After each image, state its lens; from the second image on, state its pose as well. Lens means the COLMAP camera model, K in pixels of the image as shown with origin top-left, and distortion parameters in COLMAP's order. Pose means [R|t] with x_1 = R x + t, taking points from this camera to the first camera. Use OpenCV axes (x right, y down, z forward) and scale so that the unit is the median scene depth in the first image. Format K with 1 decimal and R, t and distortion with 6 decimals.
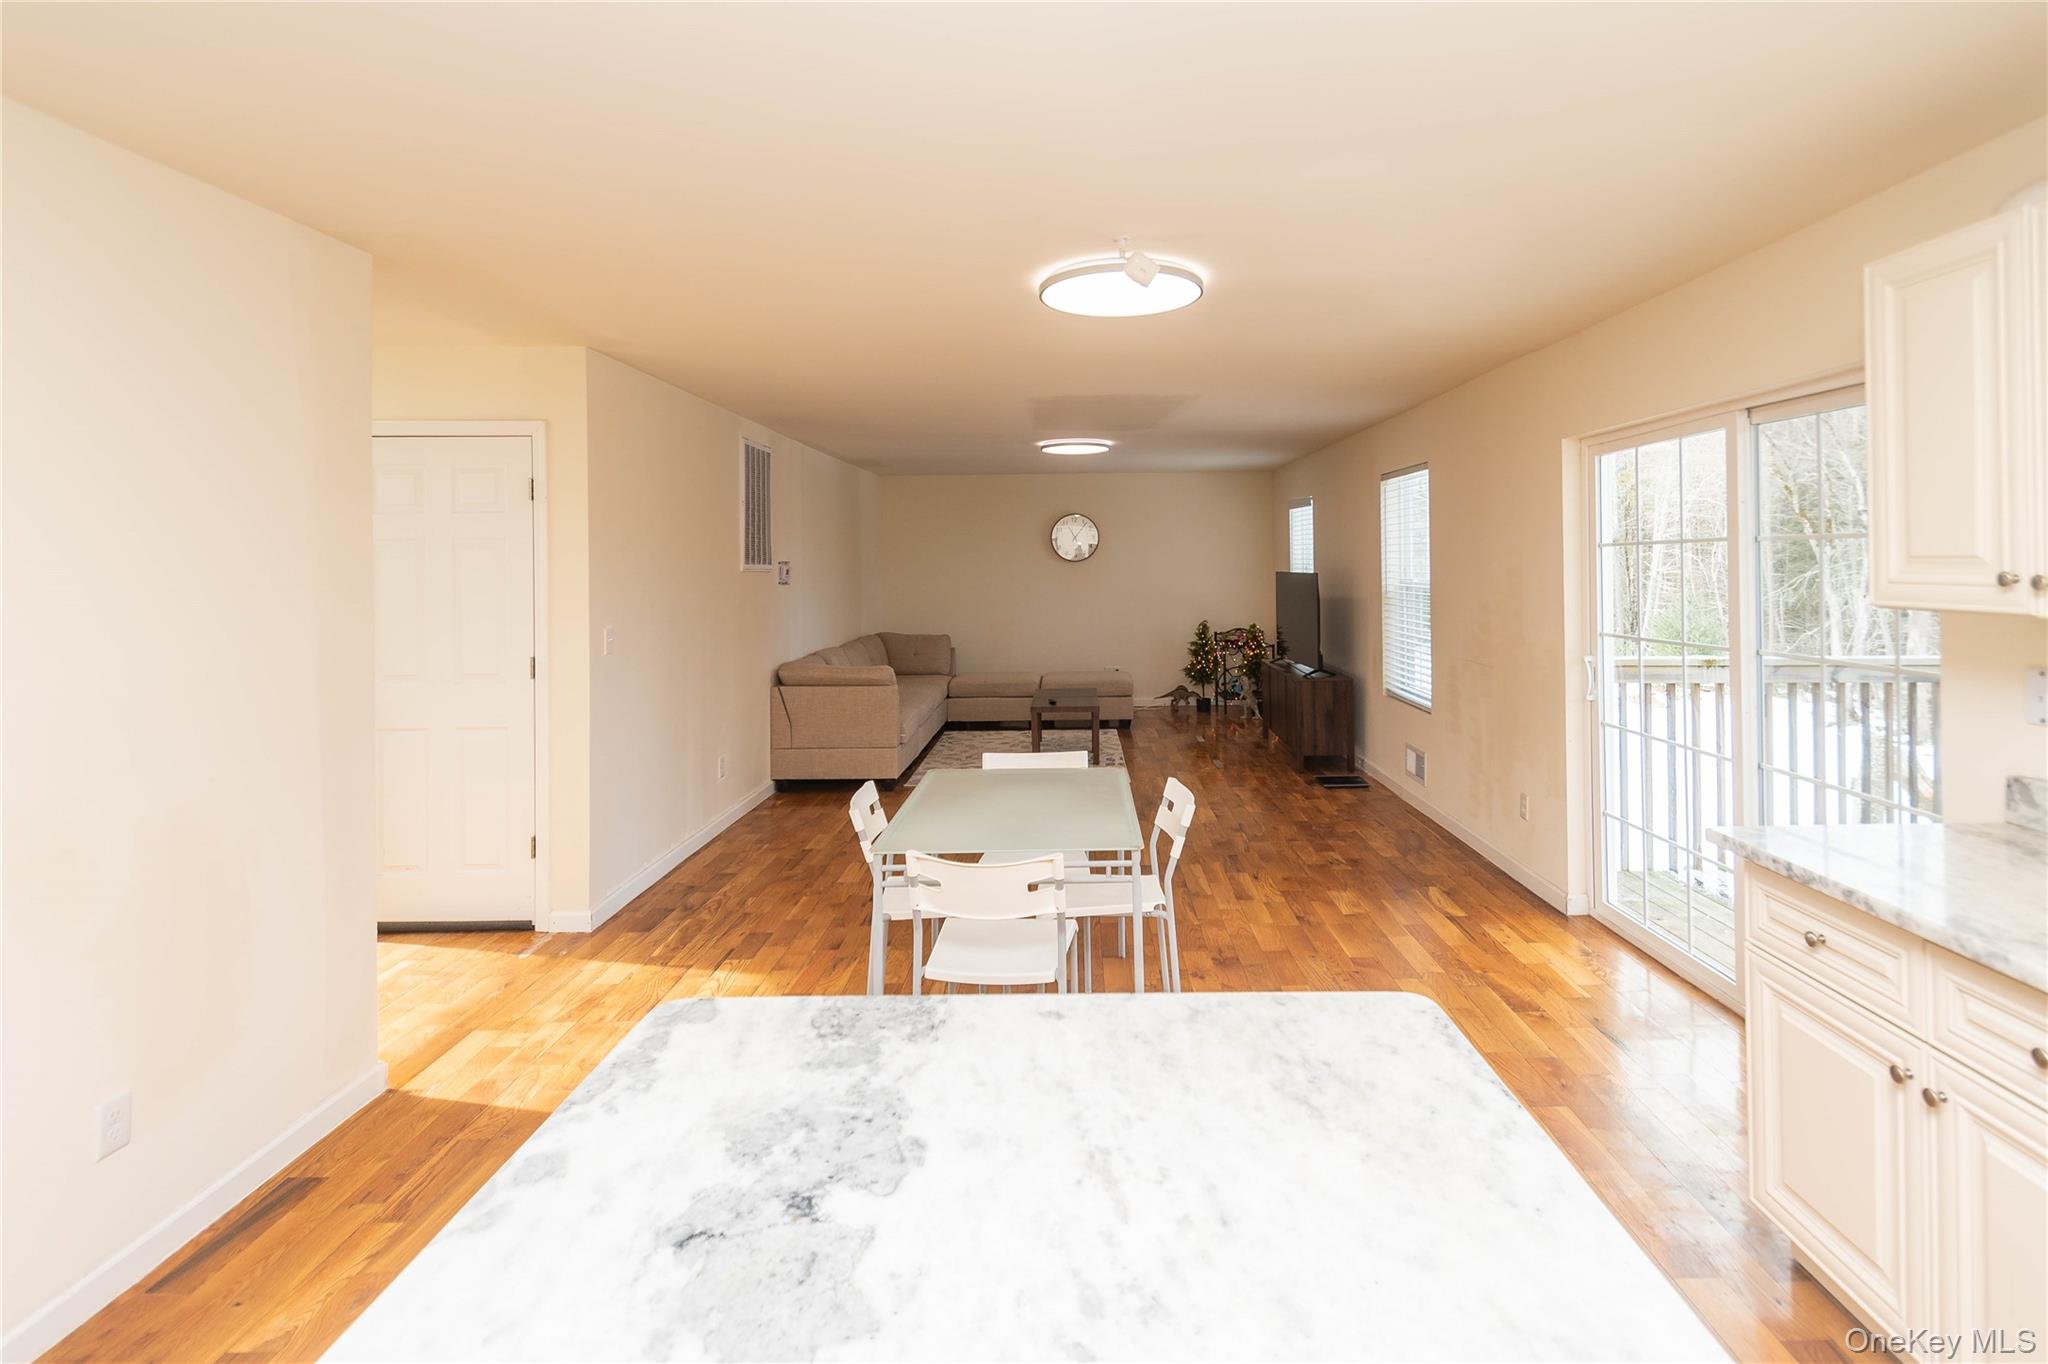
lens RADIAL K [[981.1, 0, 1085.4], [0, 981.1, 553.1], [0, 0, 1]] dist [0.004236, 0.000482]
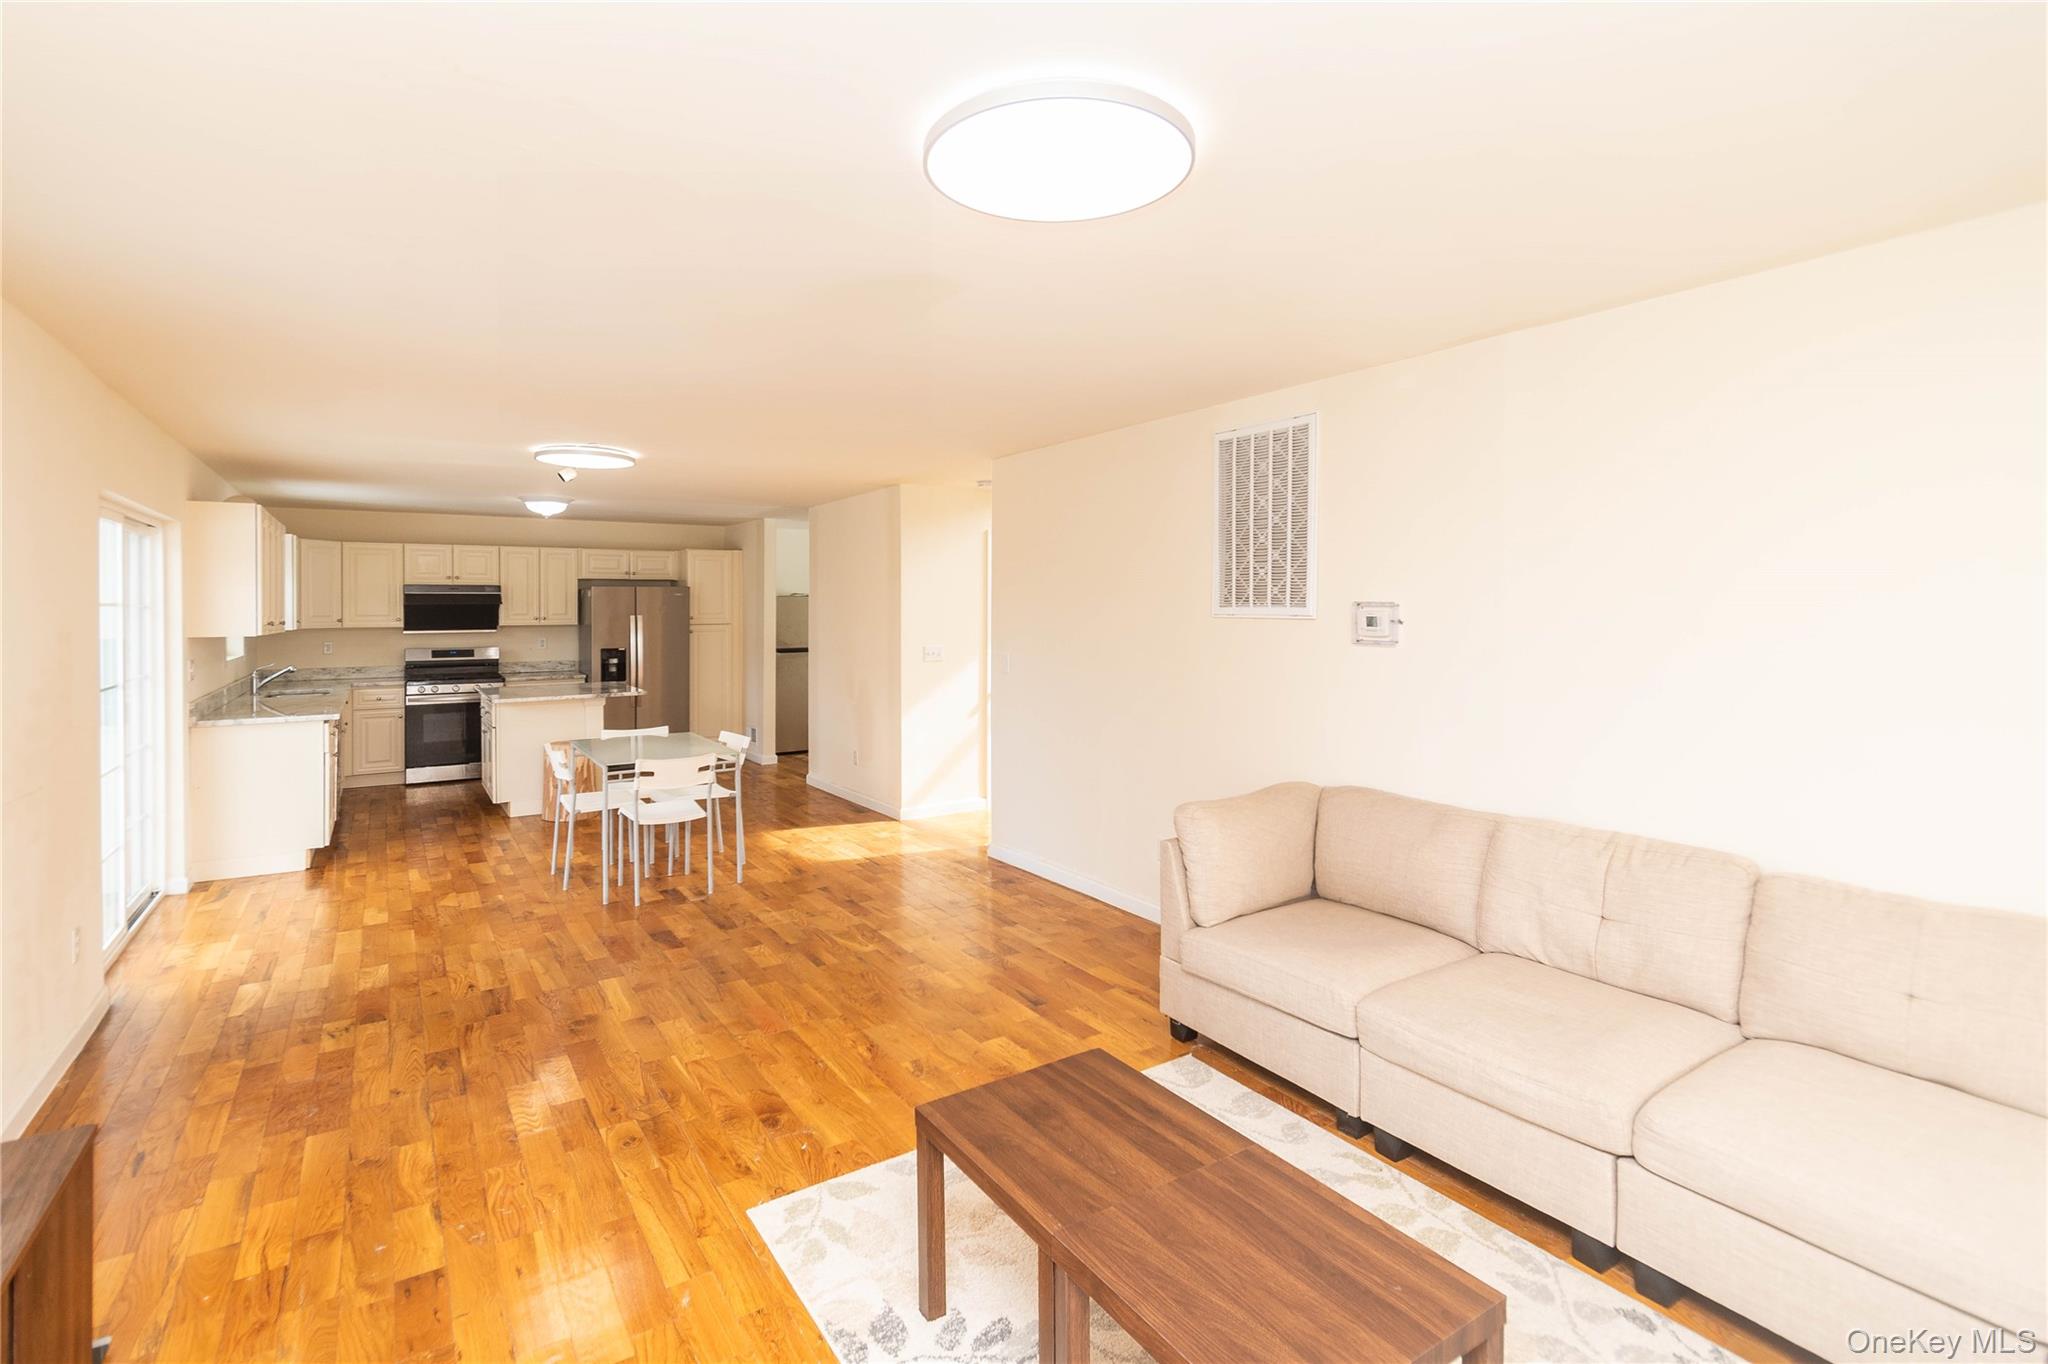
lens RADIAL K [[955.0, 0, 968.6], [0, 955.0, 612.4], [0, 0, 1]] dist [0.022427, -0.013371]
pose [[-0.860669, 0.016620, -0.508893, 0.282495], [0.019534, 0.999809, -0.000383, 0.018276], [0.508789, -0.010270, -0.860830, 2.495964]]
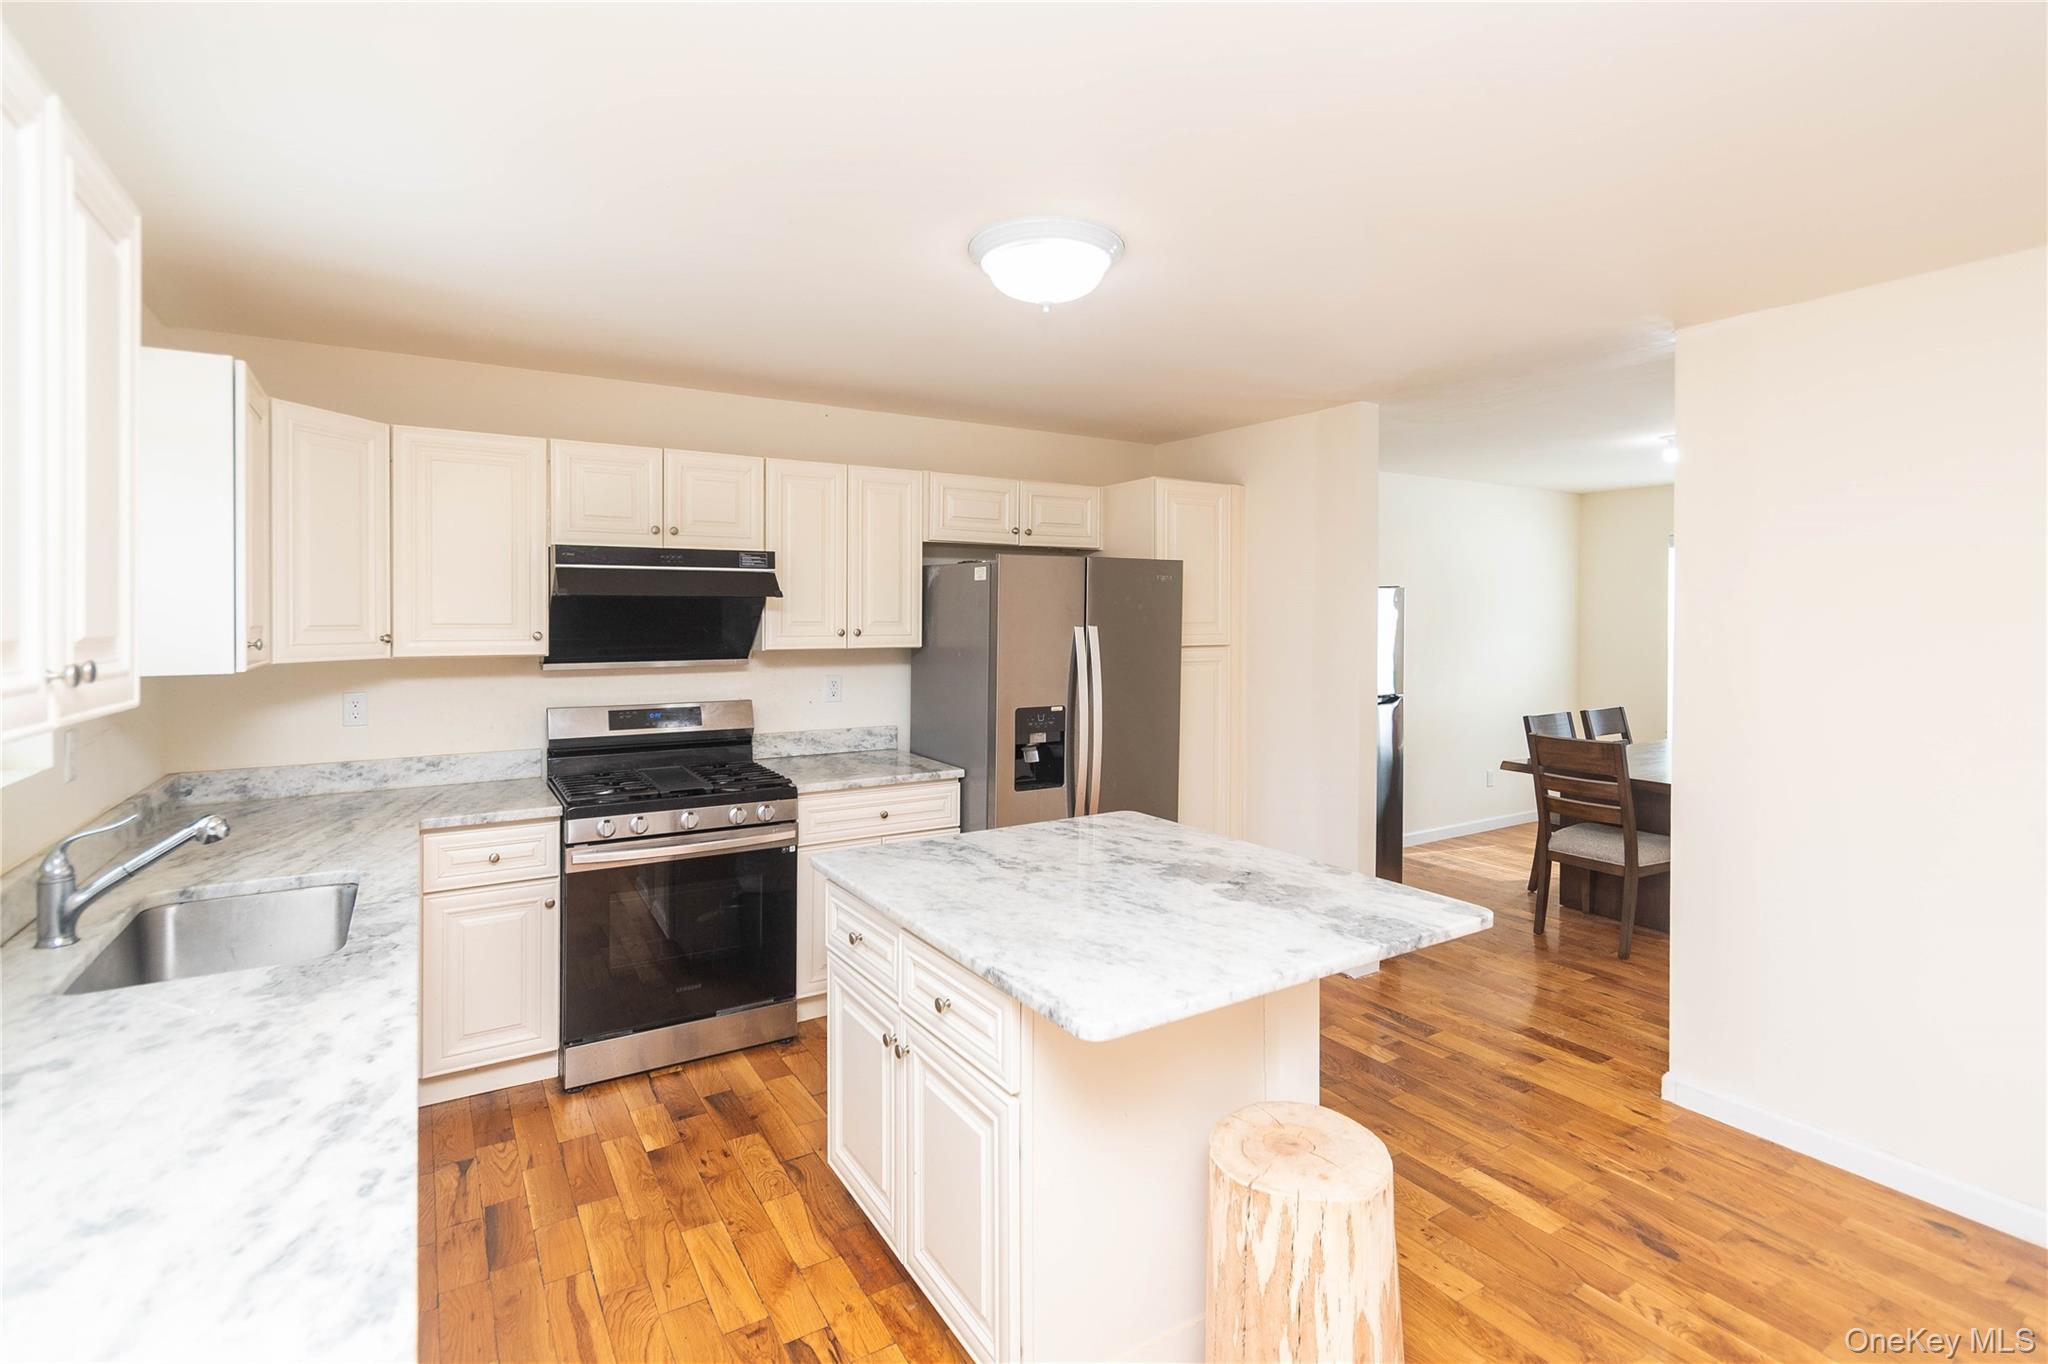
lens RADIAL K [[959.5, 0, 1000.2], [0, 959.5, 617.8], [0, 0, 1]] dist [0.003860, 0.000519]
pose [[-0.861125, 0.011513, -0.508263, 0.371888], [0.013481, 0.999909, -0.000190, -0.003251], [0.508215, -0.007016, -0.861202, 0.718219]]
